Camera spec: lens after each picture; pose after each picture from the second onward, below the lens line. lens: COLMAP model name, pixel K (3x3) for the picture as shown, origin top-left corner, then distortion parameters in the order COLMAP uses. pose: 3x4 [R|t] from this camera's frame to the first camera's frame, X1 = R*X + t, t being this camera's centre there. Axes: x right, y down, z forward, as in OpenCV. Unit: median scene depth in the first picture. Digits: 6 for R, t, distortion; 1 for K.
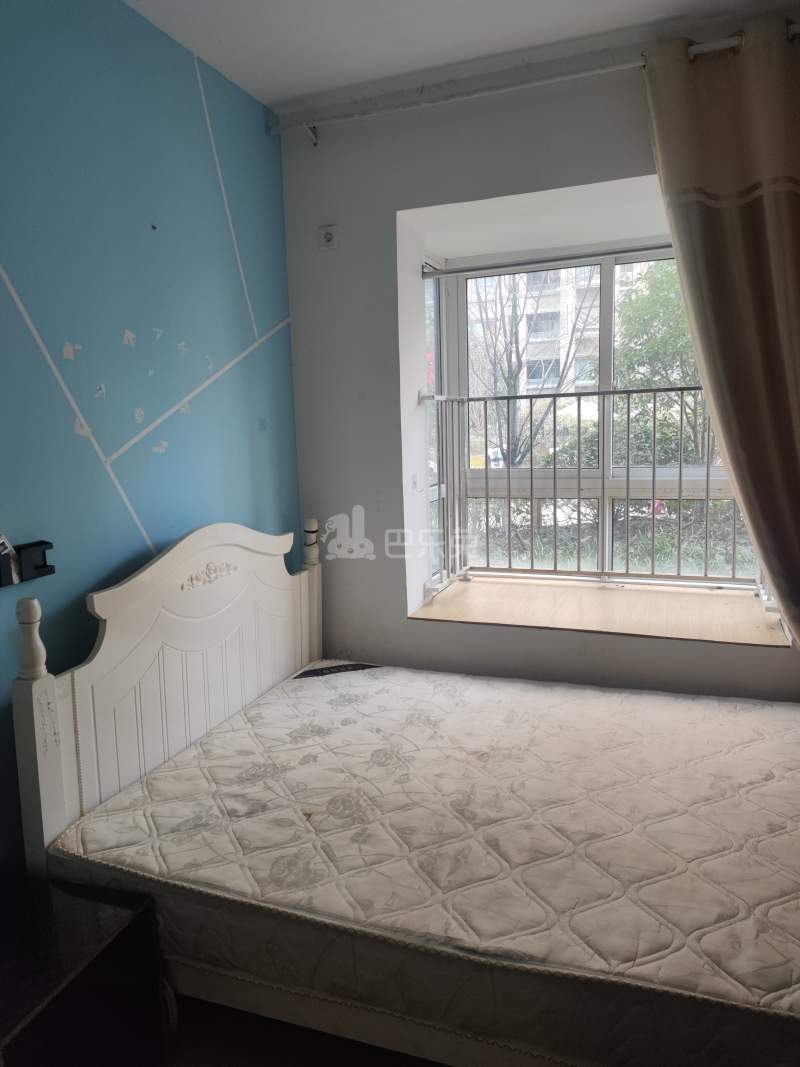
lens RADIAL K [[747.4, 0, 392.9], [0, 747.4, 532.3], [0, 0, 1]] dist [0.023194, -0.001837]
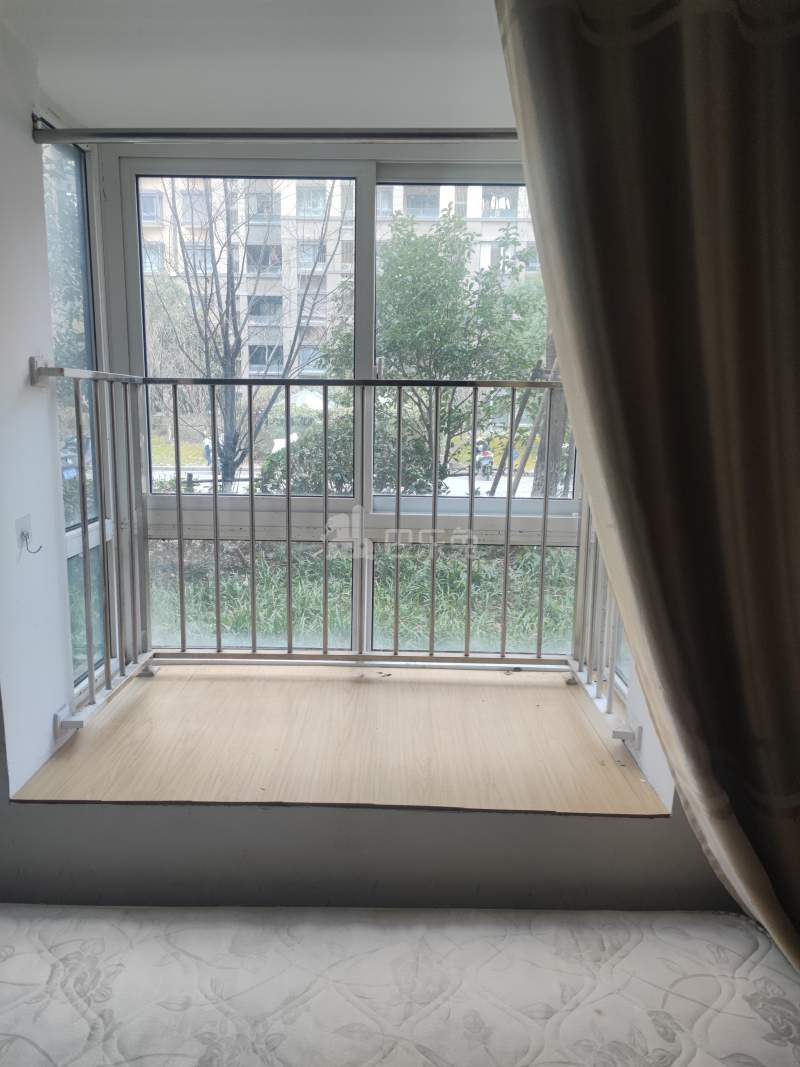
lens RADIAL K [[747.4, 0, 392.9], [0, 747.4, 532.3], [0, 0, 1]] dist [0.023194, -0.001837]
pose [[0.934352, -0.012213, 0.356142, 0.069040], [0.005688, 0.999796, 0.019365, -0.064317], [-0.356306, -0.016068, 0.934231, 0.354456]]
